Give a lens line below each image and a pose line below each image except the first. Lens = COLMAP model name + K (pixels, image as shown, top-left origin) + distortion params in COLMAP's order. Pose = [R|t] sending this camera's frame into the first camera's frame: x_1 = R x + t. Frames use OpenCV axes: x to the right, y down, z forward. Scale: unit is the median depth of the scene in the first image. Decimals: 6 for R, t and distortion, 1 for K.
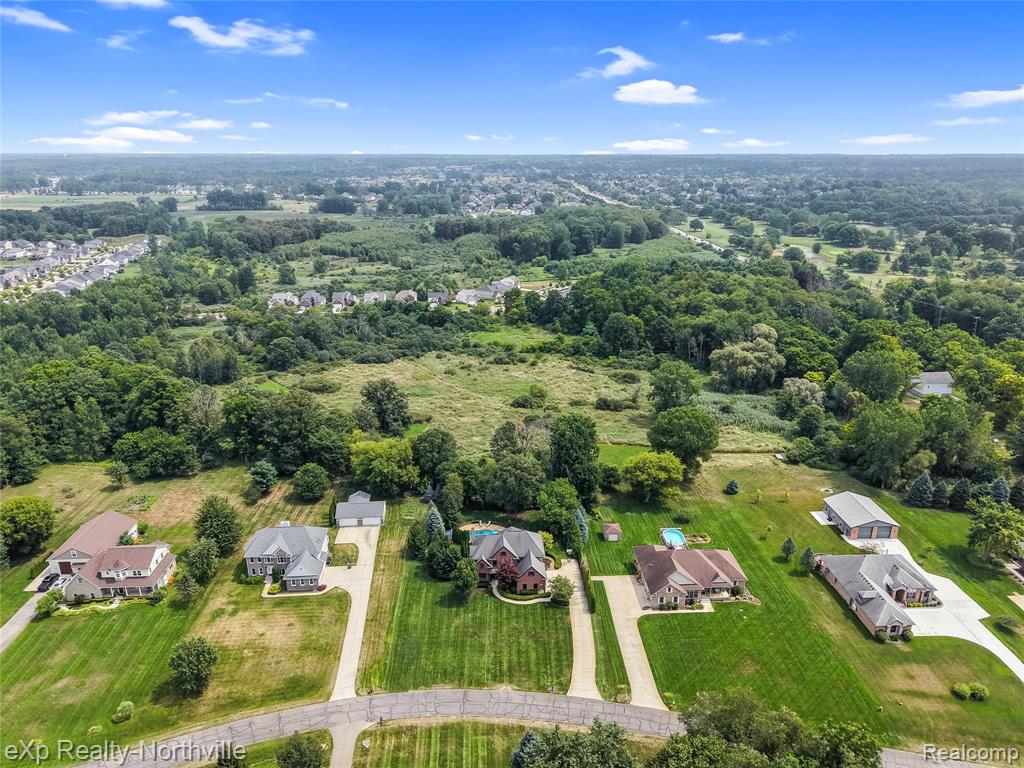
lens RADIAL K [[703.3, 0, 512.0], [0, 703.3, 384.0], [0, 0, 1]] dist [0.101118, -0.165891]
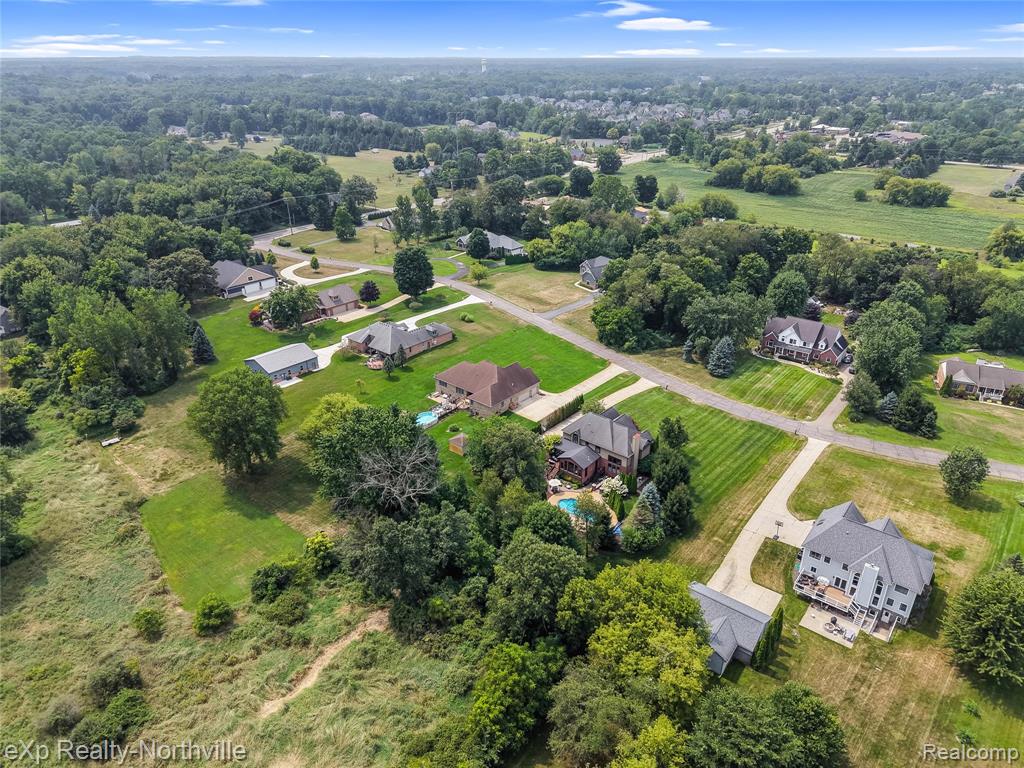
lens RADIAL K [[703.3, 0, 512.0], [0, 703.3, 384.0], [0, 0, 1]] dist [0.101118, -0.165891]
pose [[-0.737994, -0.292491, 0.608123, -0.362331], [0.210351, 0.756565, 0.619162, -0.325681], [-0.641184, 0.584858, -0.496815, 1.215994]]
